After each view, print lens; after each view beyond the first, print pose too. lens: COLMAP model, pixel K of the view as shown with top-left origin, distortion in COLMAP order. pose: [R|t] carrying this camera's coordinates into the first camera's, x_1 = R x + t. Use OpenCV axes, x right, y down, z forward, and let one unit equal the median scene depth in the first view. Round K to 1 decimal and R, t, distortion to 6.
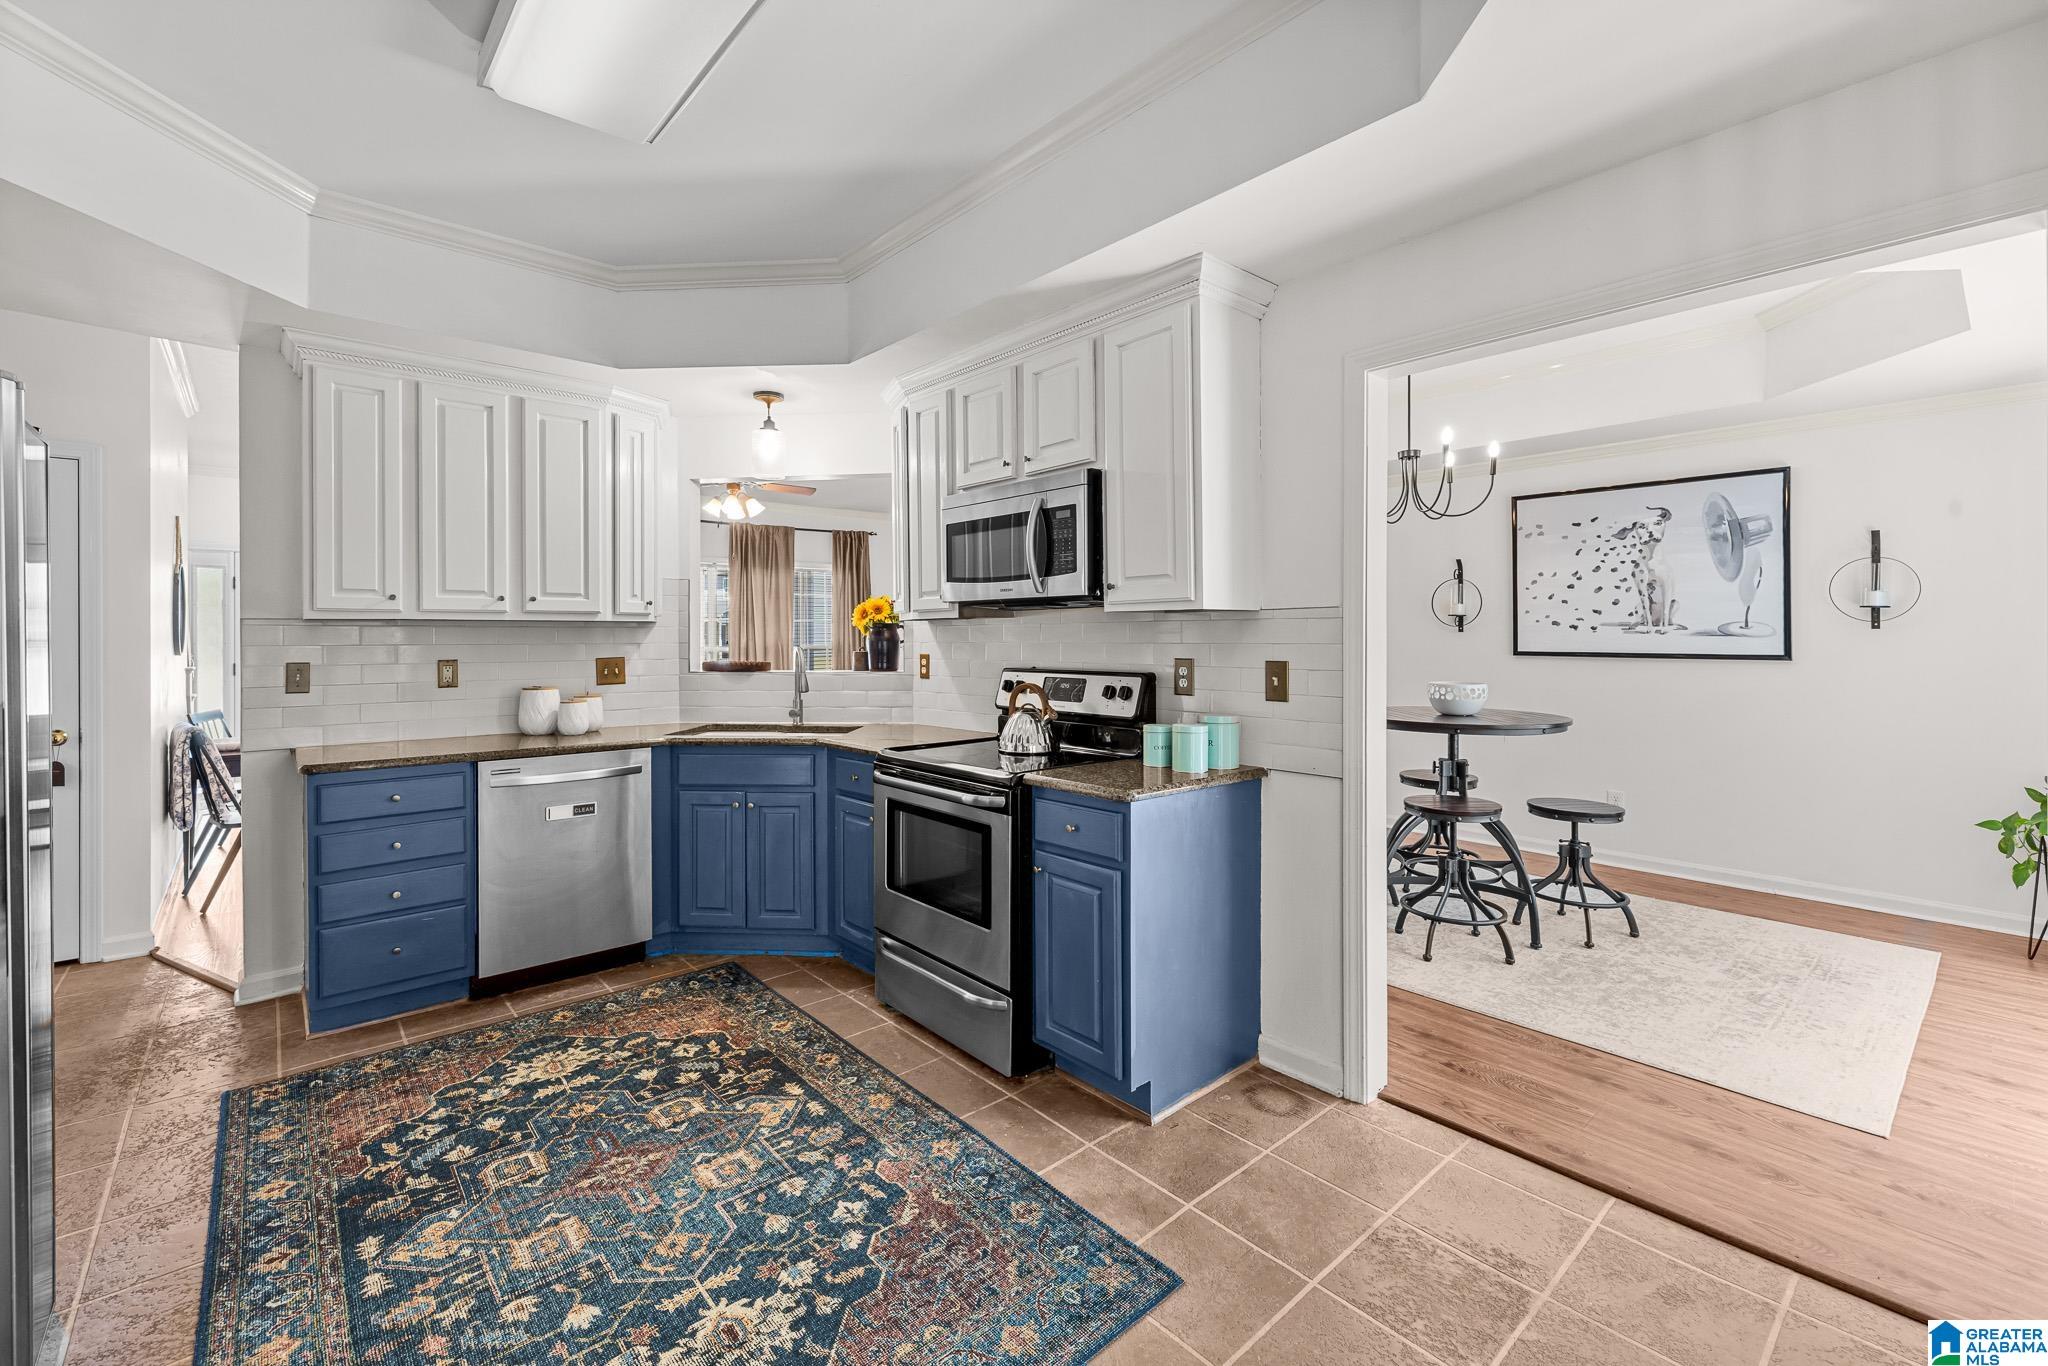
lens RADIAL K [[872.5, 0, 996.0], [0, 872.5, 636.0], [0, 0, 1]] dist [0.004264, 0.000744]
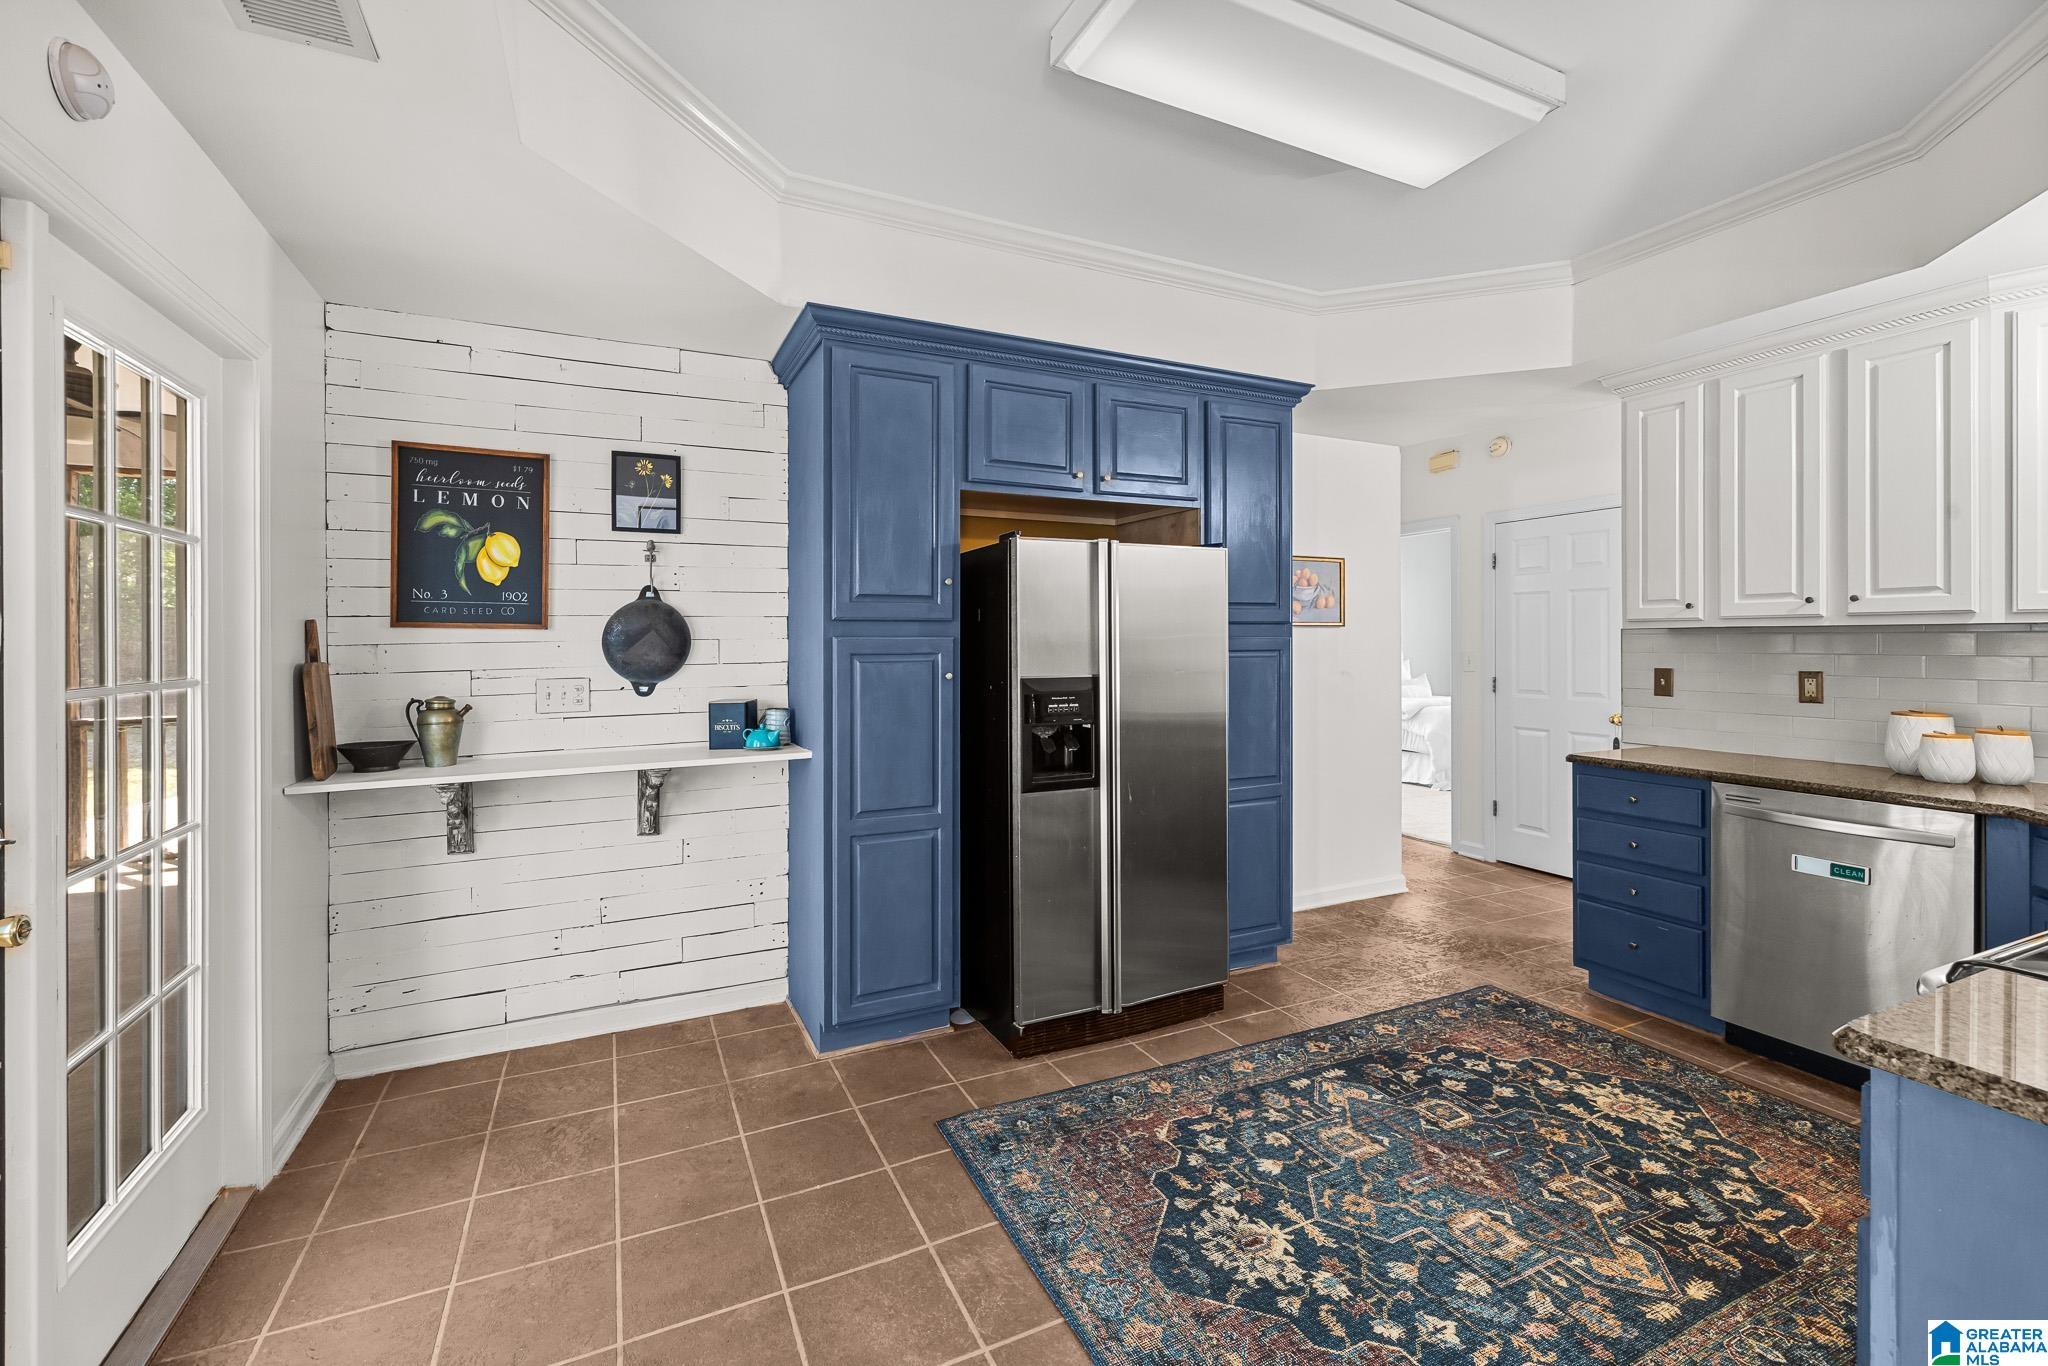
lens RADIAL K [[872.5, 0, 1026.9], [0, 872.5, 639.9], [0, 0, 1]] dist [0.004264, 0.000744]
pose [[-0.250985, 0.000449, -0.967991, 0.618255], [0.004759, 0.999988, -0.000770, -0.010542], [0.967979, -0.004800, -0.250985, 0.679727]]
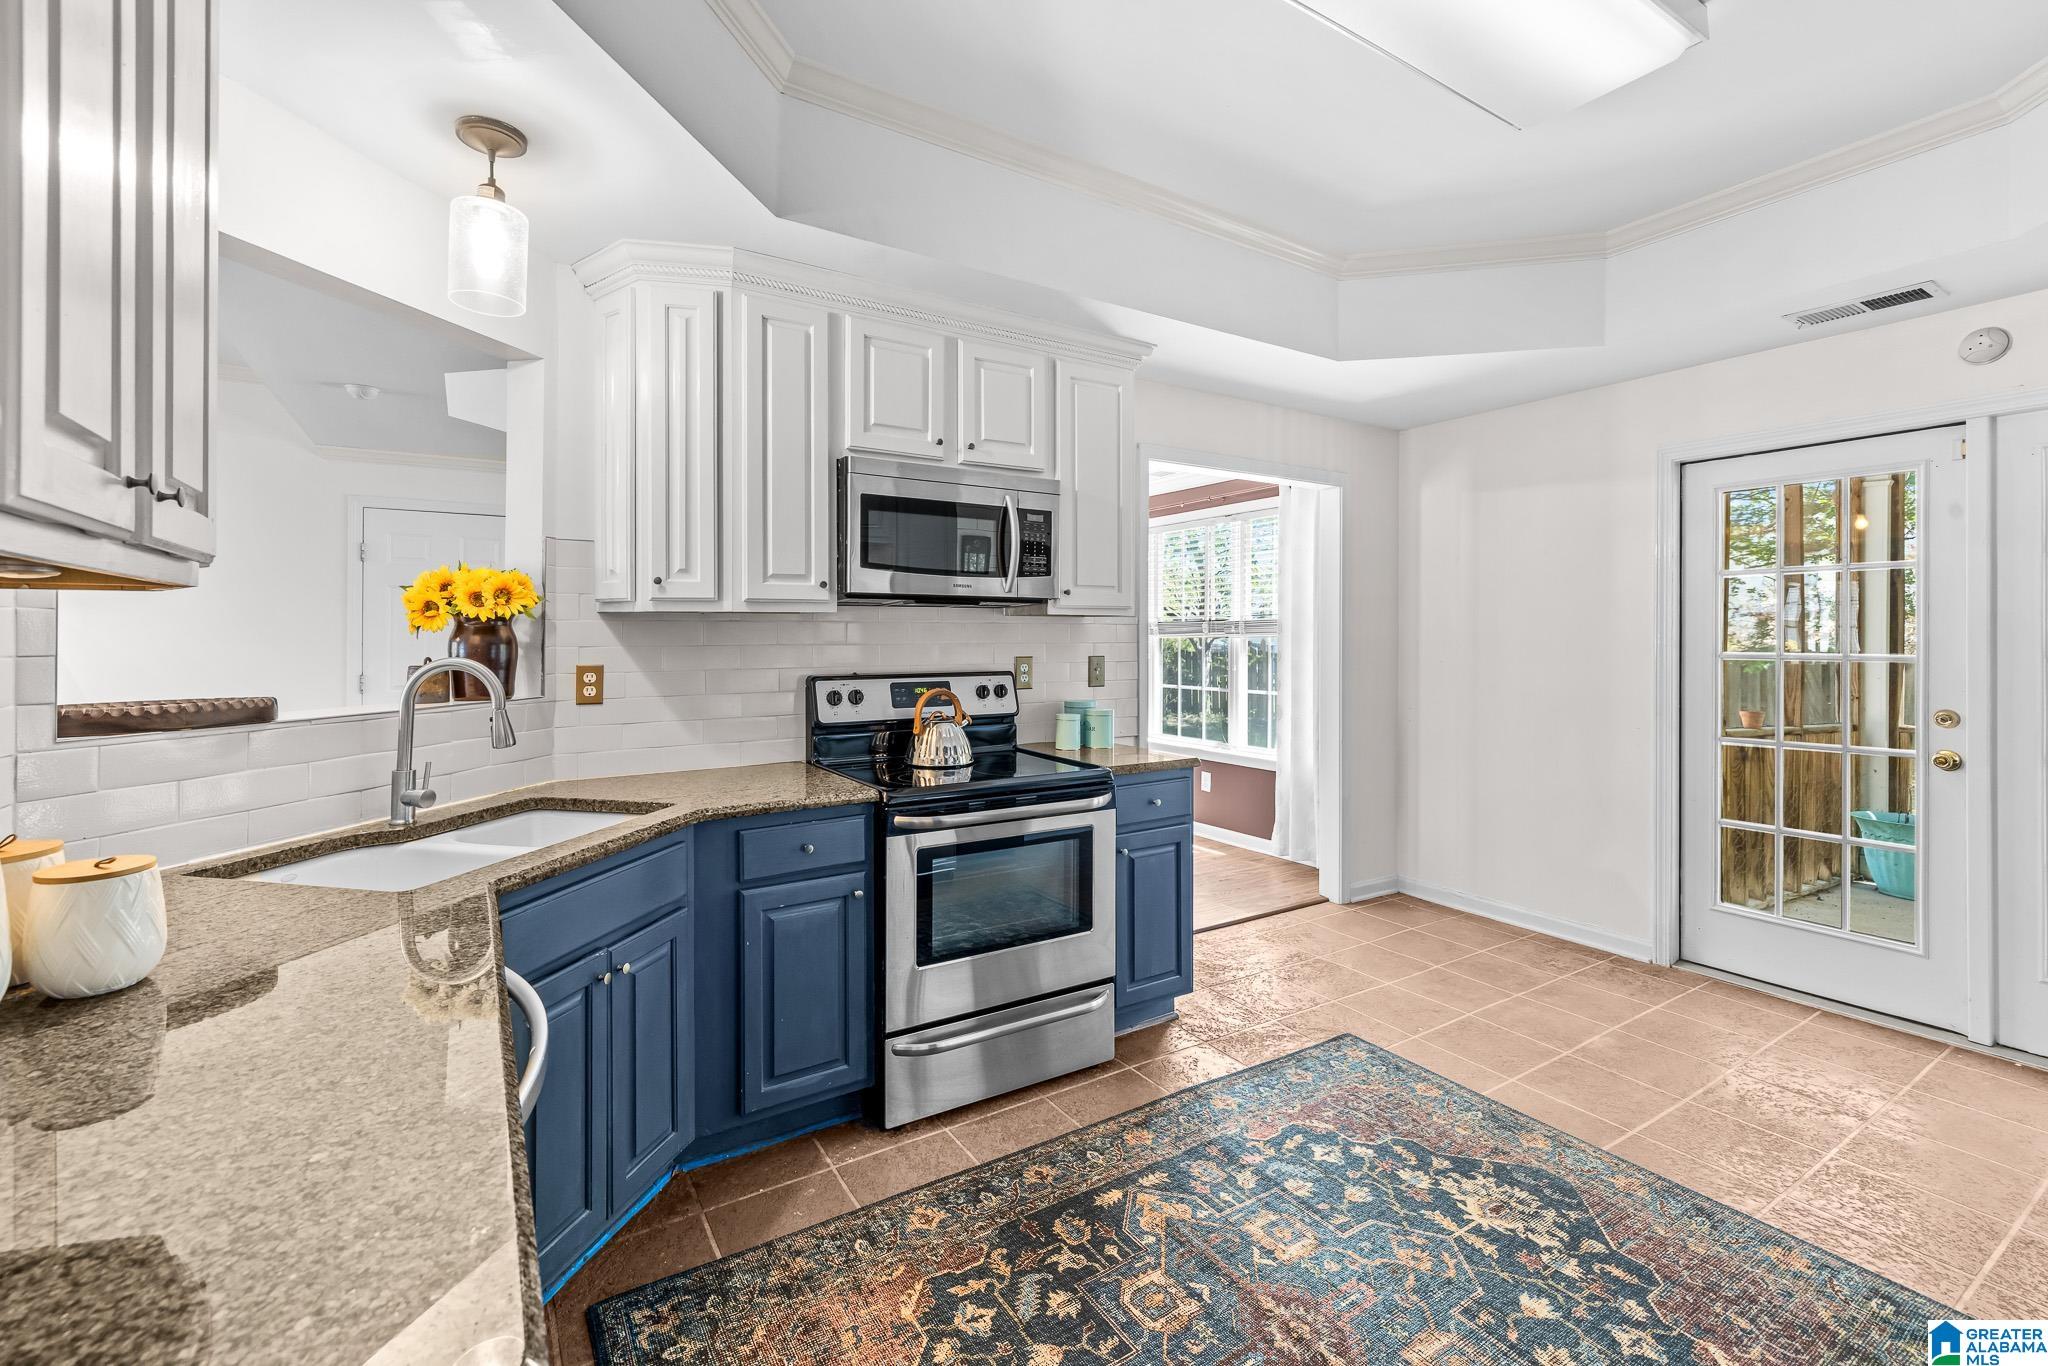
lens RADIAL K [[872.5, 0, 1020.7], [0, 872.5, 639.1], [0, 0, 1]] dist [0.004264, 0.000744]
pose [[0.141200, -0.004509, 0.989971, -1.087607], [-0.004091, 0.999978, 0.005138, -0.003747], [-0.989973, -0.004776, 0.141178, 1.009748]]
